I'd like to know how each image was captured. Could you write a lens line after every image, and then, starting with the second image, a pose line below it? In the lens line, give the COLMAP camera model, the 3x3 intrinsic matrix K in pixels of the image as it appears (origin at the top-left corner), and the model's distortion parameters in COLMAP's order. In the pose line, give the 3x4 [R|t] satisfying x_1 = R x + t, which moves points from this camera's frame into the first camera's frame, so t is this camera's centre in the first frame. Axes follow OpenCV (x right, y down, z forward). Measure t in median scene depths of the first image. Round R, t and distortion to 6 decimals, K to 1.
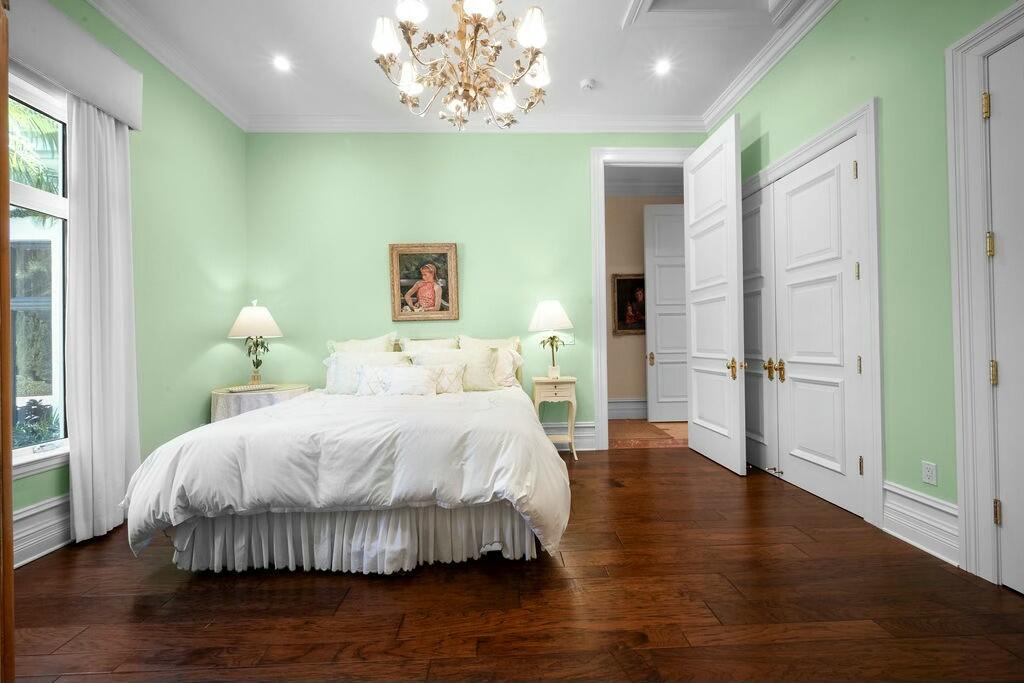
lens RADIAL K [[400.1, 0, 514.6], [0, 400.1, 342.7], [0, 0, 1]] dist [-0.001819, -0.000328]
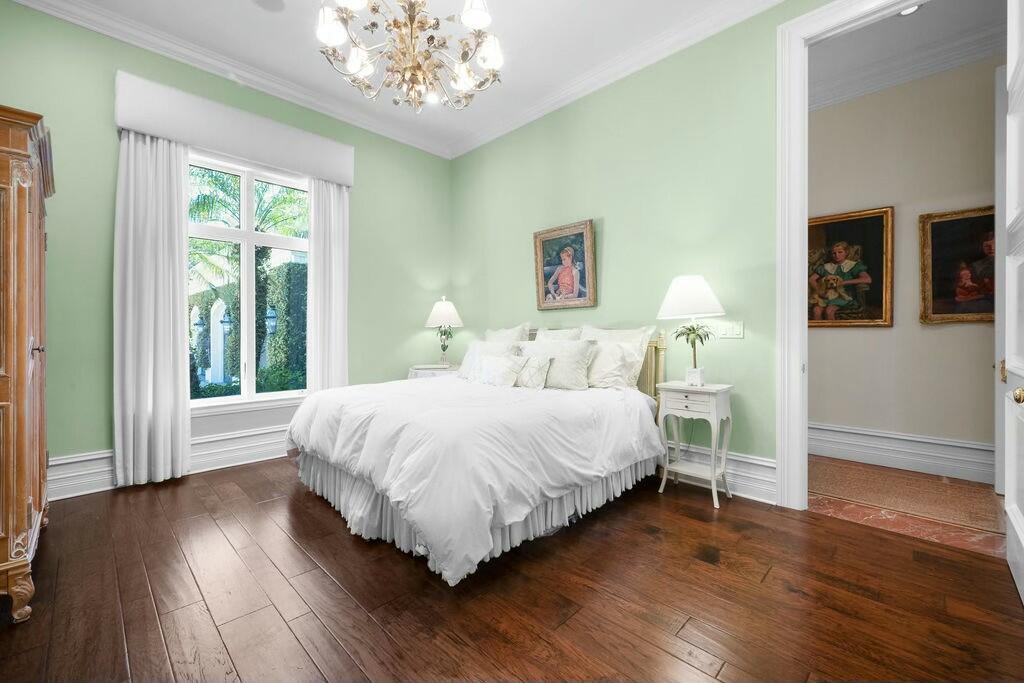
lens RADIAL K [[421.0, 0, 509.2], [0, 421.0, 336.0], [0, 0, 1]] dist [-0.000102, -0.000082]
pose [[0.681610, 0.019205, -0.731463, 0.406950], [-0.011294, 0.999813, 0.015726, -0.005952], [0.731628, -0.002457, 0.681700, 0.240660]]
